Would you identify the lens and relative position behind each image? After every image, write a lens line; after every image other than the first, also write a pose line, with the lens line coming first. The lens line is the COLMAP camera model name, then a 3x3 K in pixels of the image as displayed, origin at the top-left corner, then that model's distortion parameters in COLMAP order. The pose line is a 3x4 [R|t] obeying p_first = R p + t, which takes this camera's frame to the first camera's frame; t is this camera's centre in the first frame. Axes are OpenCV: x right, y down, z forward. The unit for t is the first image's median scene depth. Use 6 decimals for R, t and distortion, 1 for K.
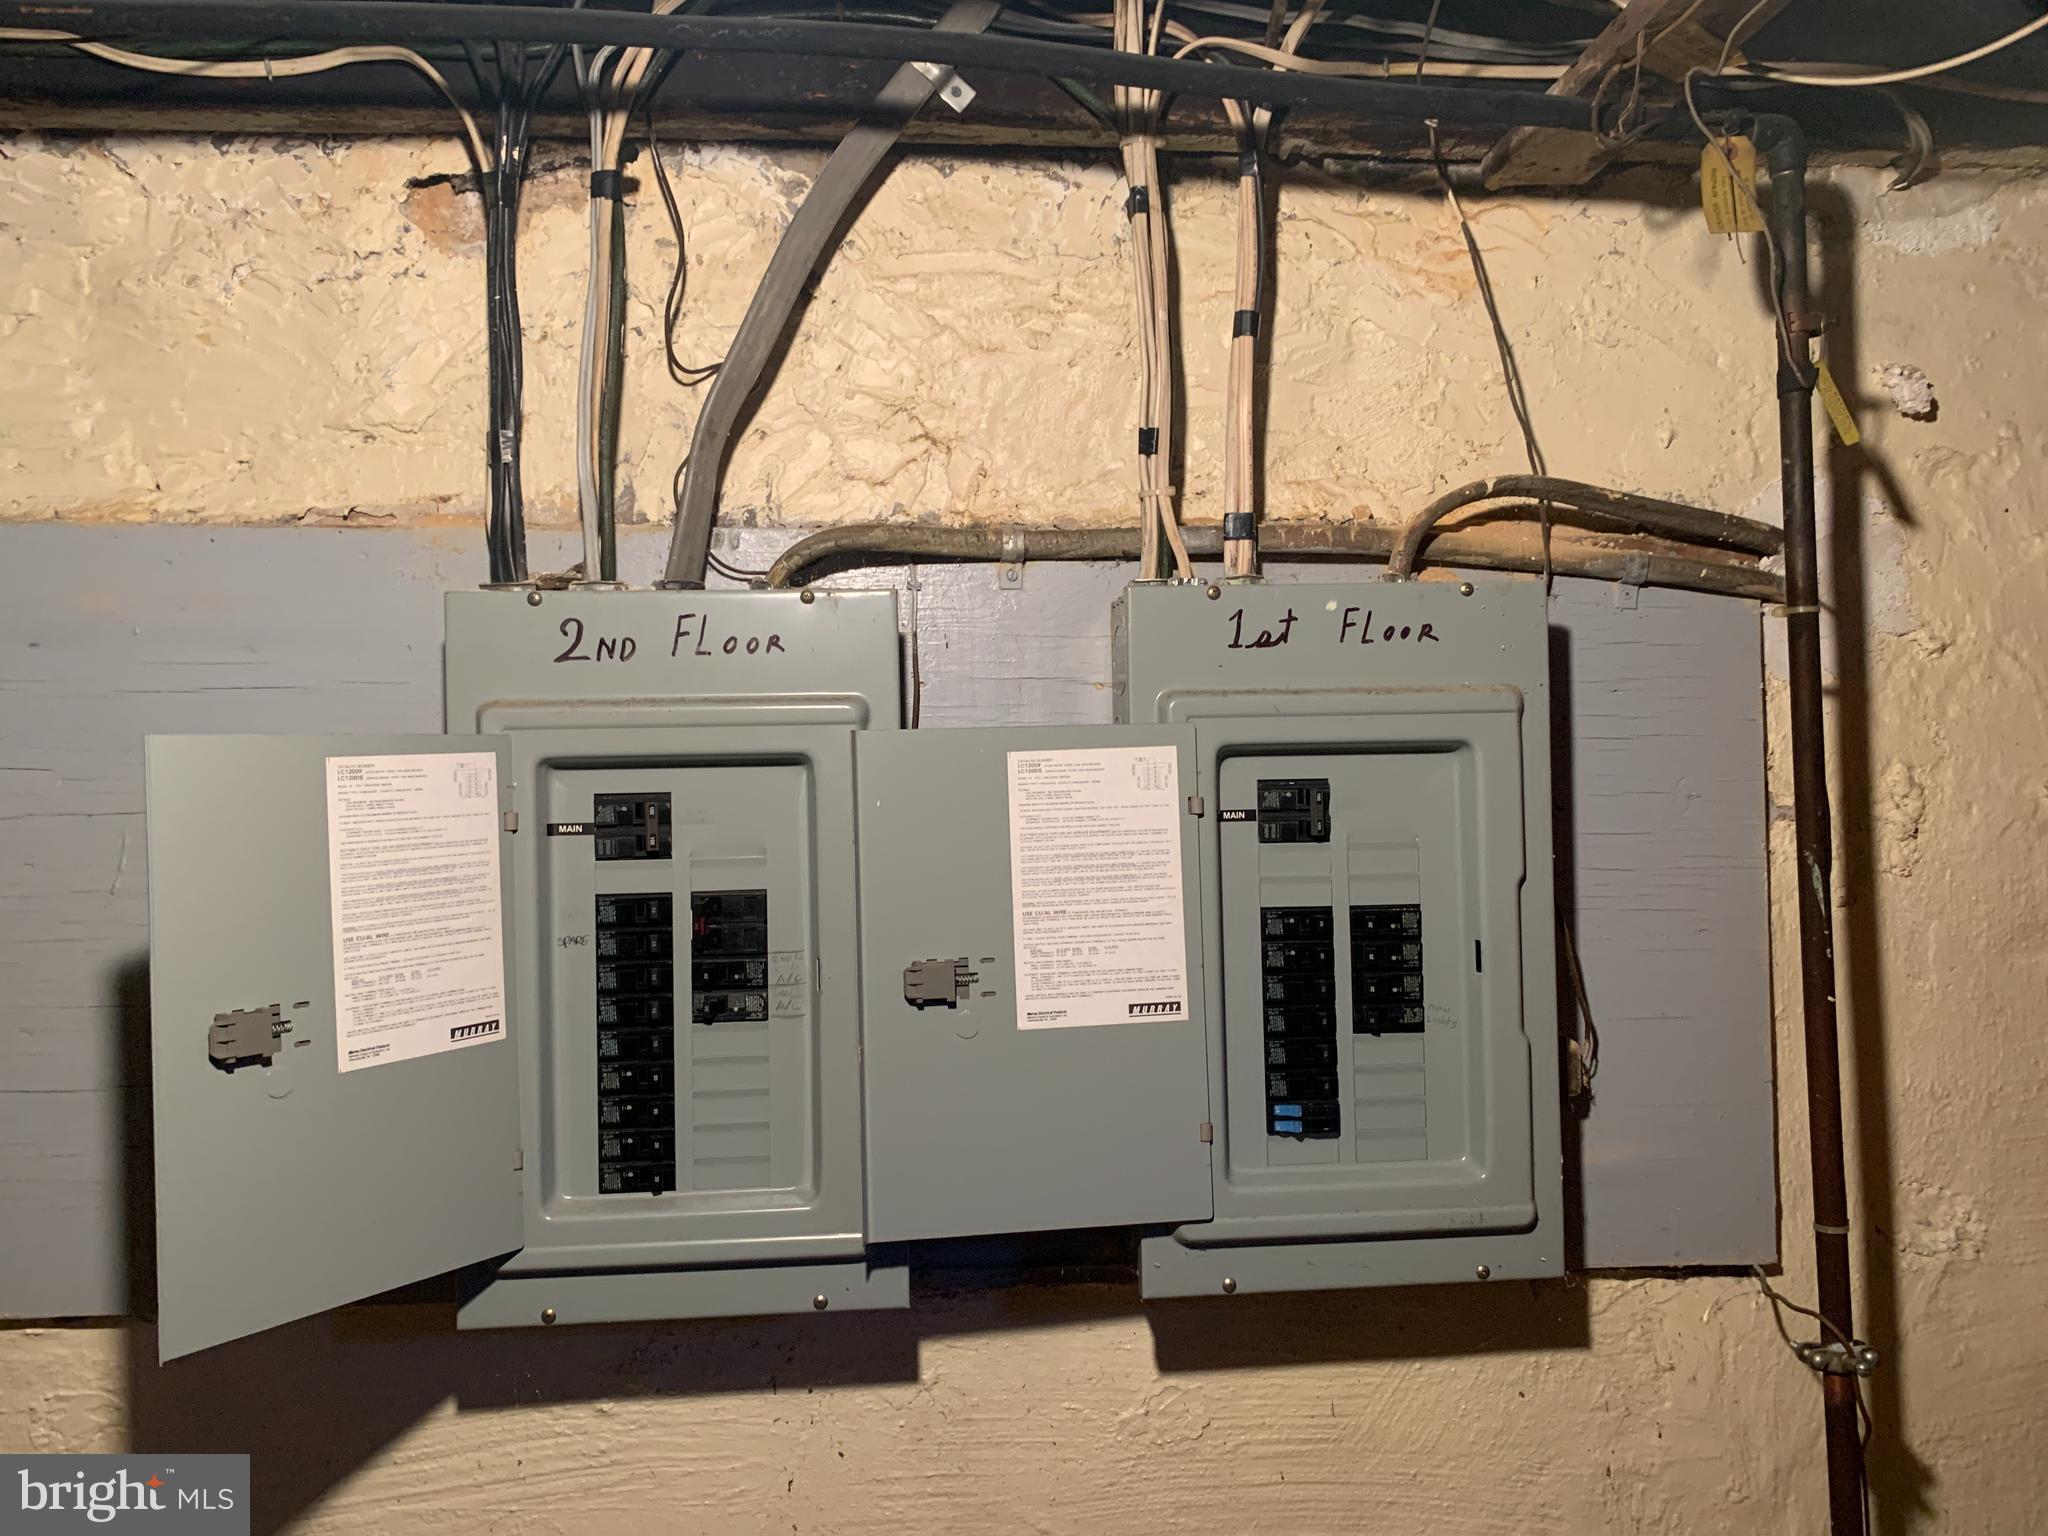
lens RADIAL K [[1563.9, 0, 1025.3], [0, 1563.9, 761.2], [0, 0, 1]] dist [-0.004753, -0.005439]
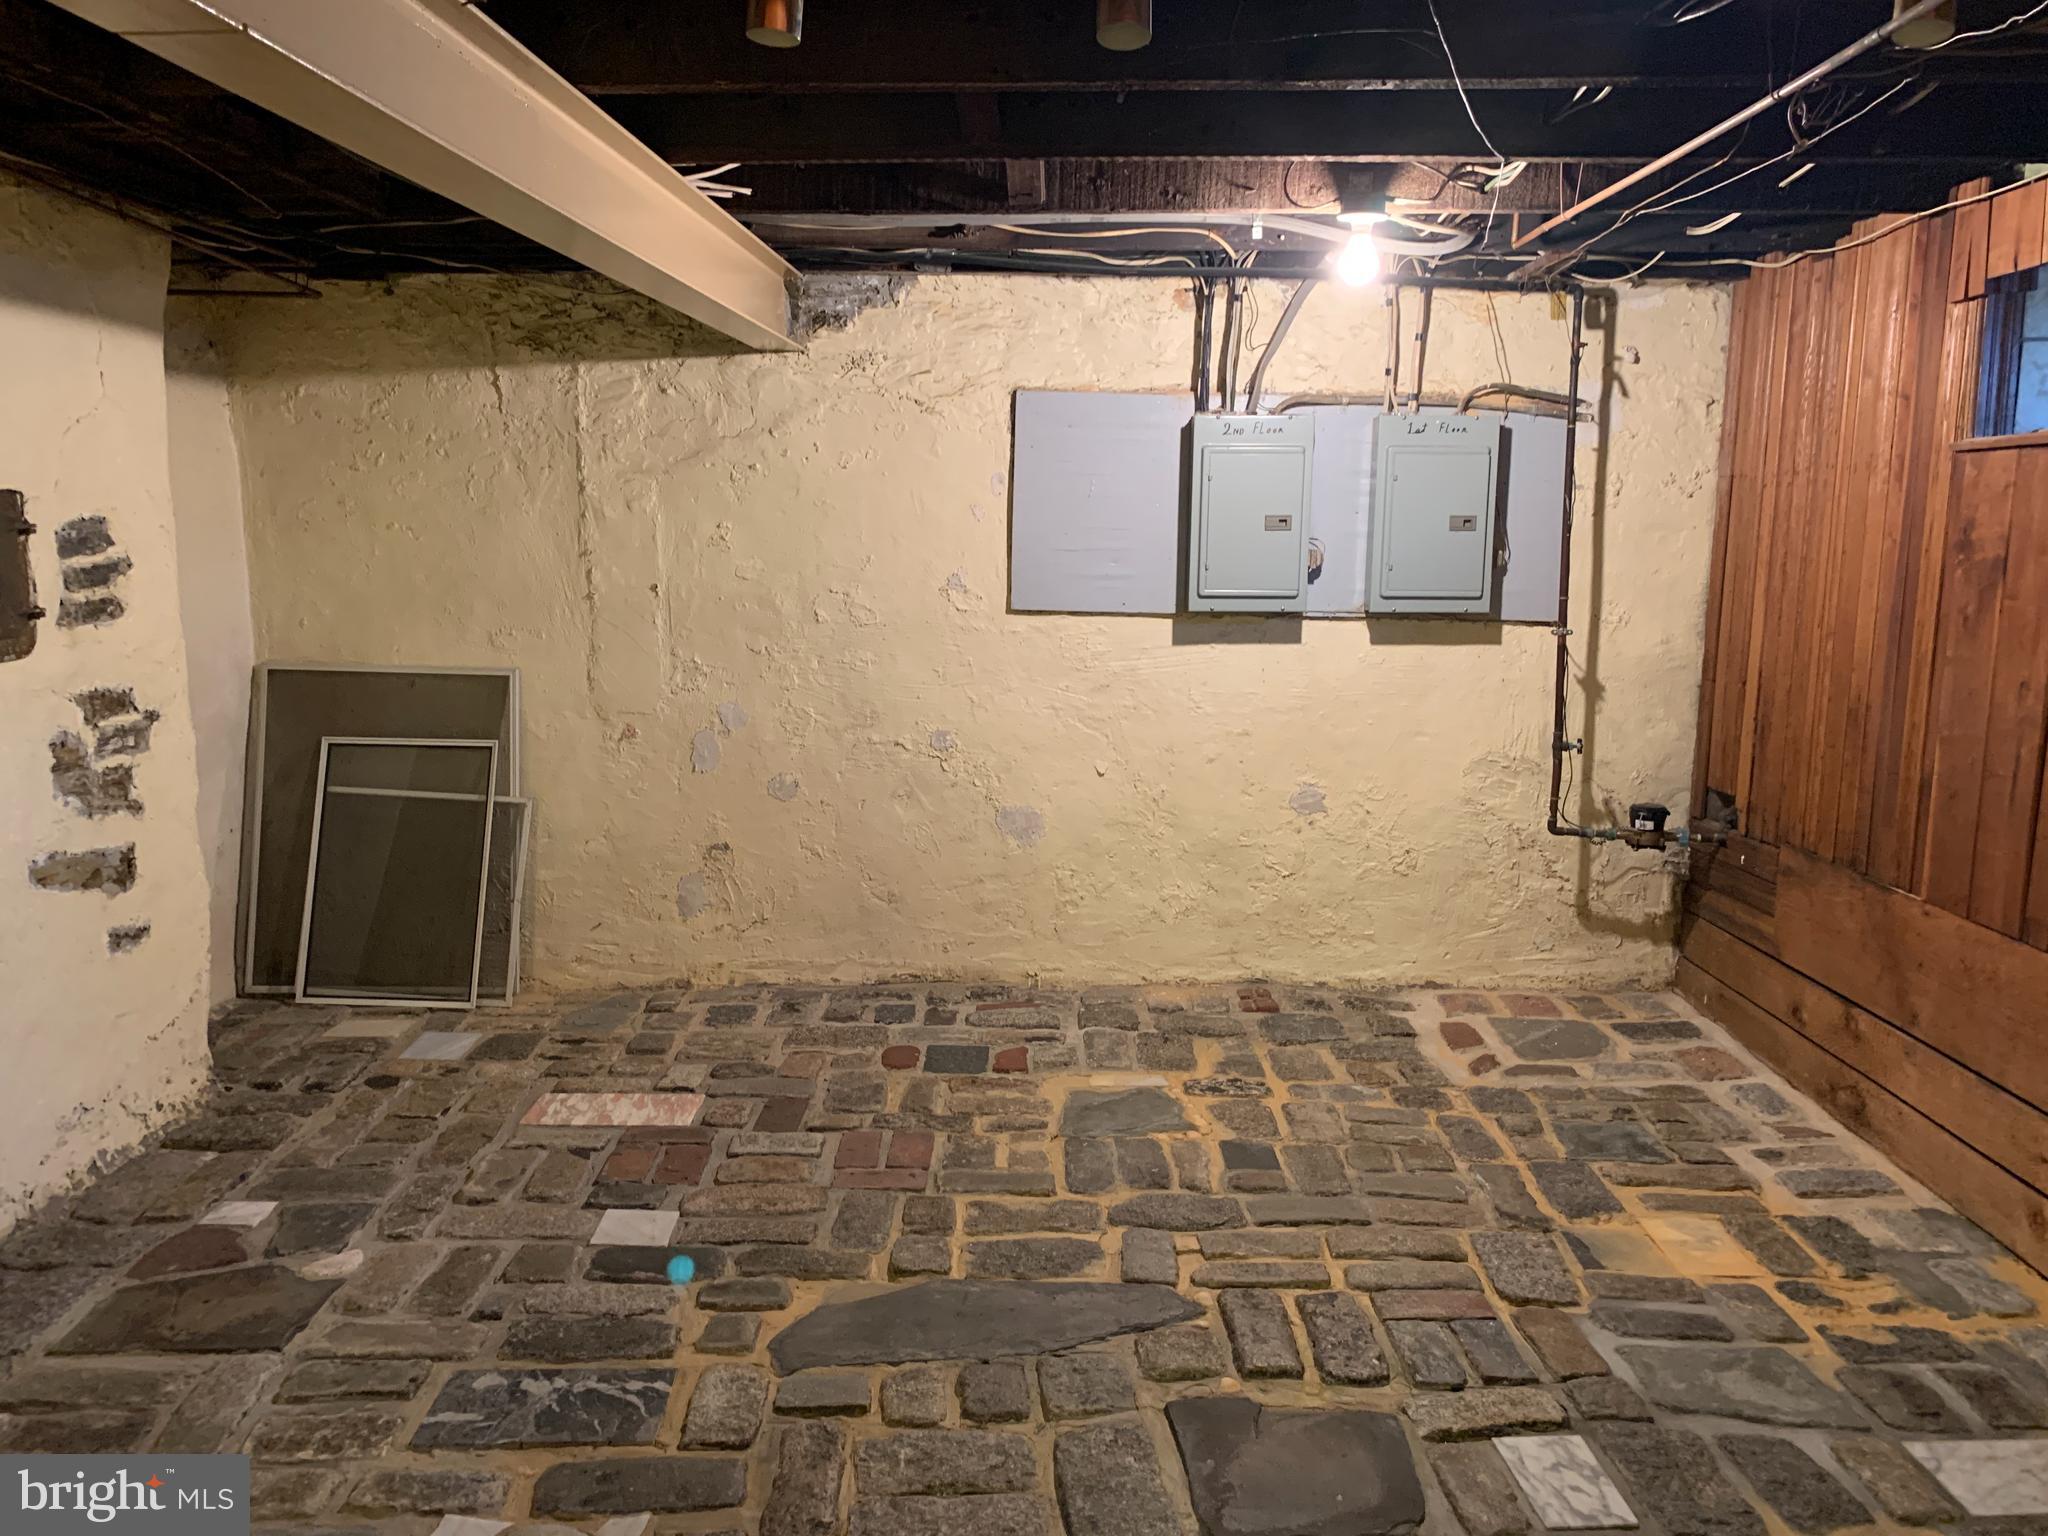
lens RADIAL K [[1563.9, 0, 1021.1], [0, 1563.9, 774.8], [0, 0, 1]] dist [-0.004753, -0.005439]
pose [[0.994156, 0.041780, -0.099543, -0.336421], [-0.022942, 0.982779, 0.183358, 0.055079], [0.105490, -0.180002, 0.977993, -2.550336]]
